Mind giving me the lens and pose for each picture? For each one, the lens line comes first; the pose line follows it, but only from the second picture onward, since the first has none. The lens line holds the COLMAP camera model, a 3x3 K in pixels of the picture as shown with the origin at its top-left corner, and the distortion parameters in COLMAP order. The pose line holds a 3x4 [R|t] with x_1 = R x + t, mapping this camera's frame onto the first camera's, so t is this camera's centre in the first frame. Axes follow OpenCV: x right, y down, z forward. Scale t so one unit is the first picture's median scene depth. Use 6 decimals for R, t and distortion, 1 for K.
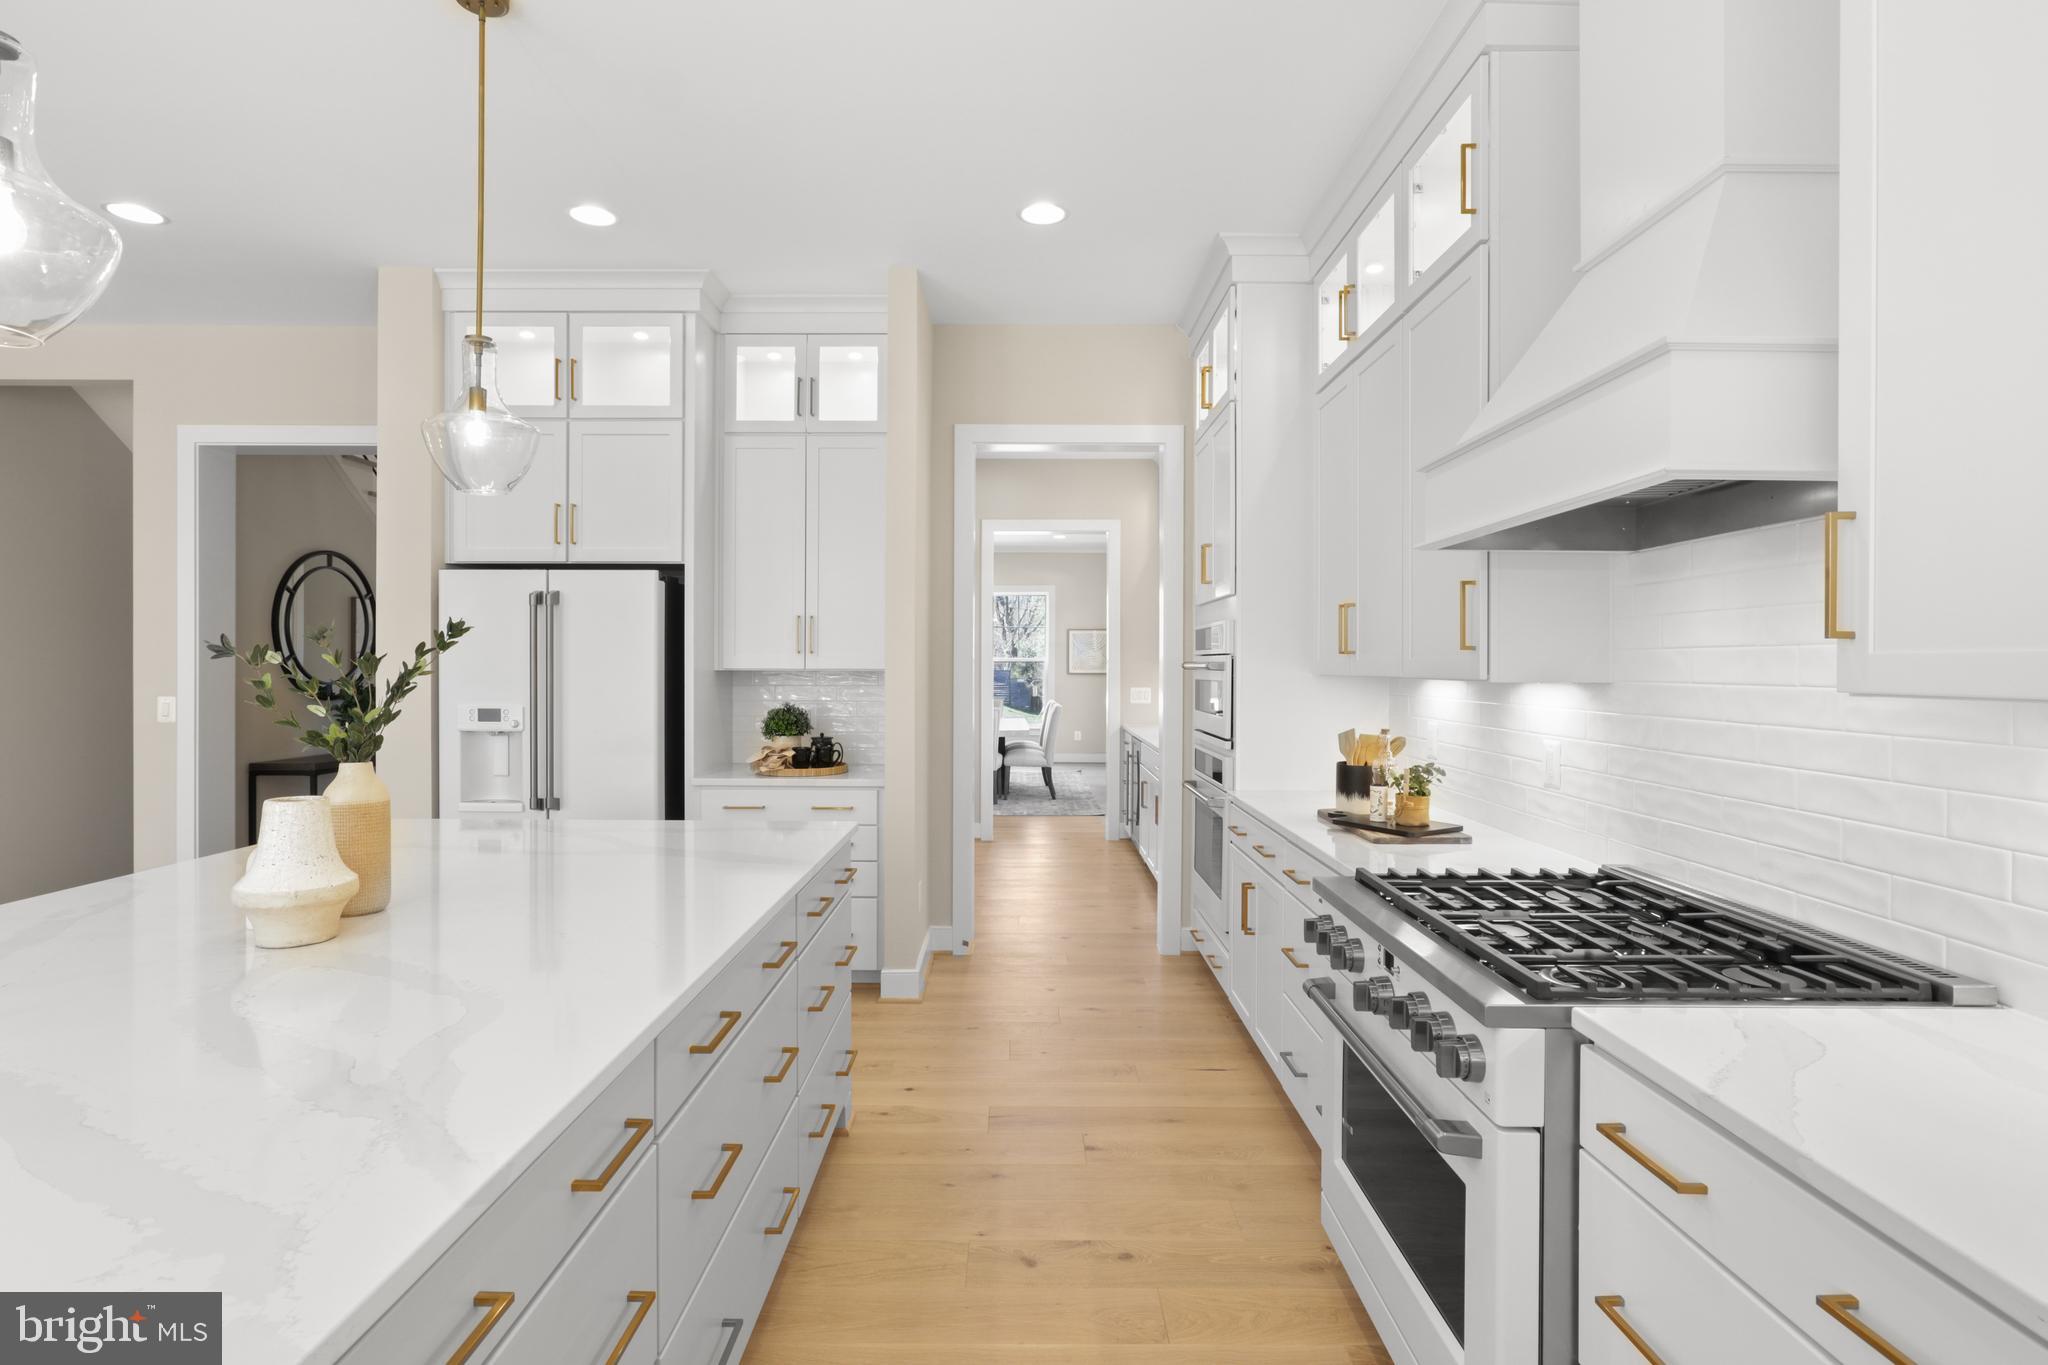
lens RADIAL K [[1022.5, 0, 1017.0], [0, 1022.5, 668.3], [0, 0, 1]] dist [-0.011822, 0.008158]
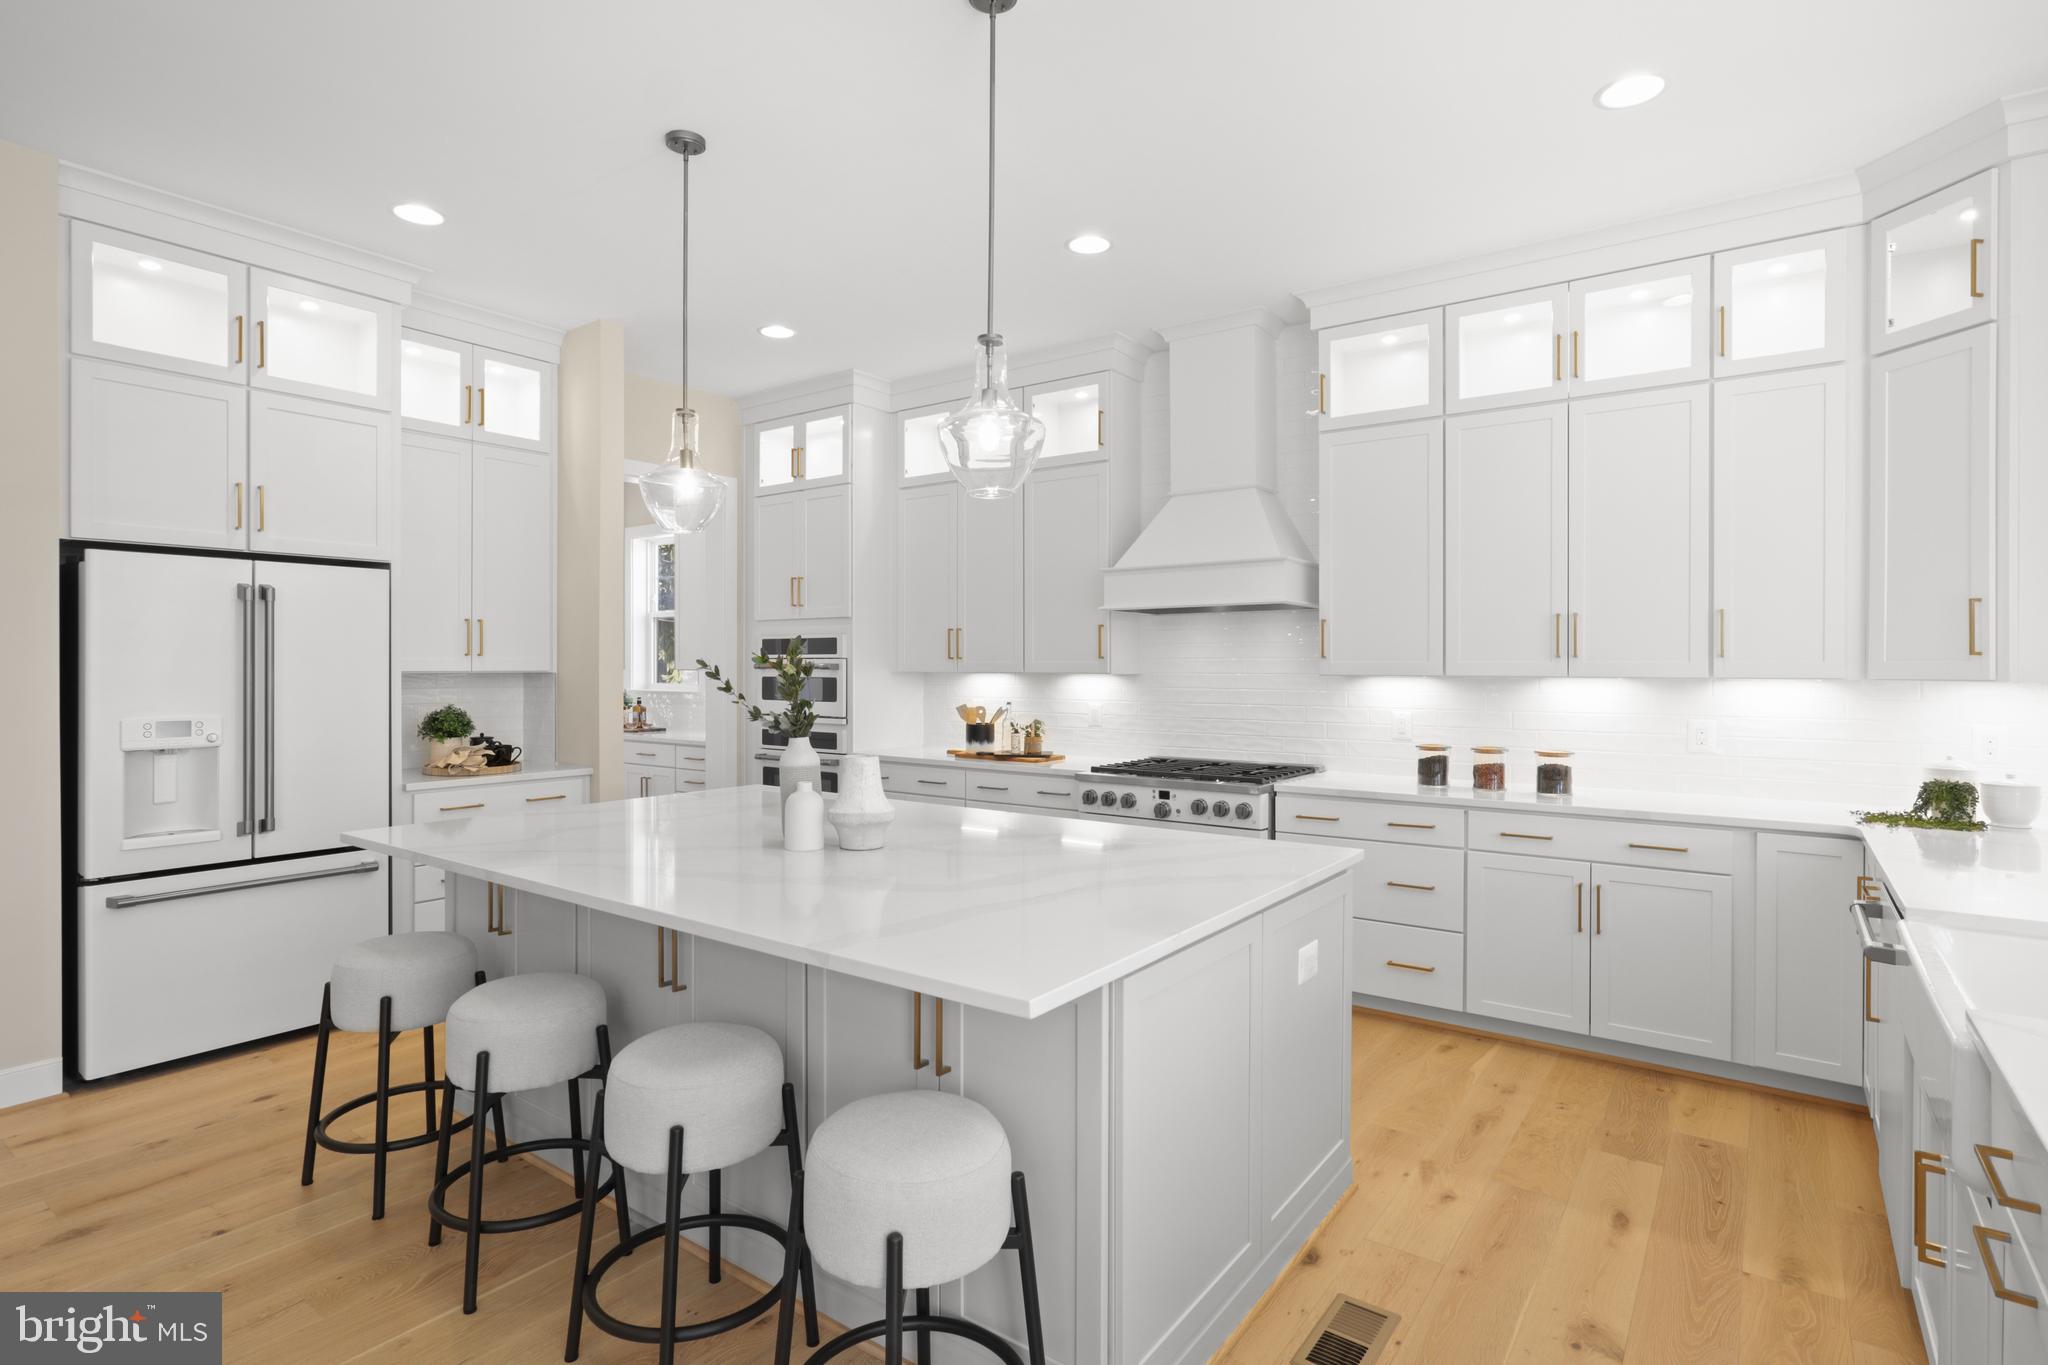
lens RADIAL K [[1022.5, 0, 1024.6], [0, 1022.5, 666.4], [0, 0, 1]] dist [-0.011822, 0.008158]
pose [[0.587341, -0.003458, 0.809332, -0.777016], [0.004049, 0.999991, 0.001334, -0.003829], [-0.809329, 0.002493, 0.587350, -0.050009]]
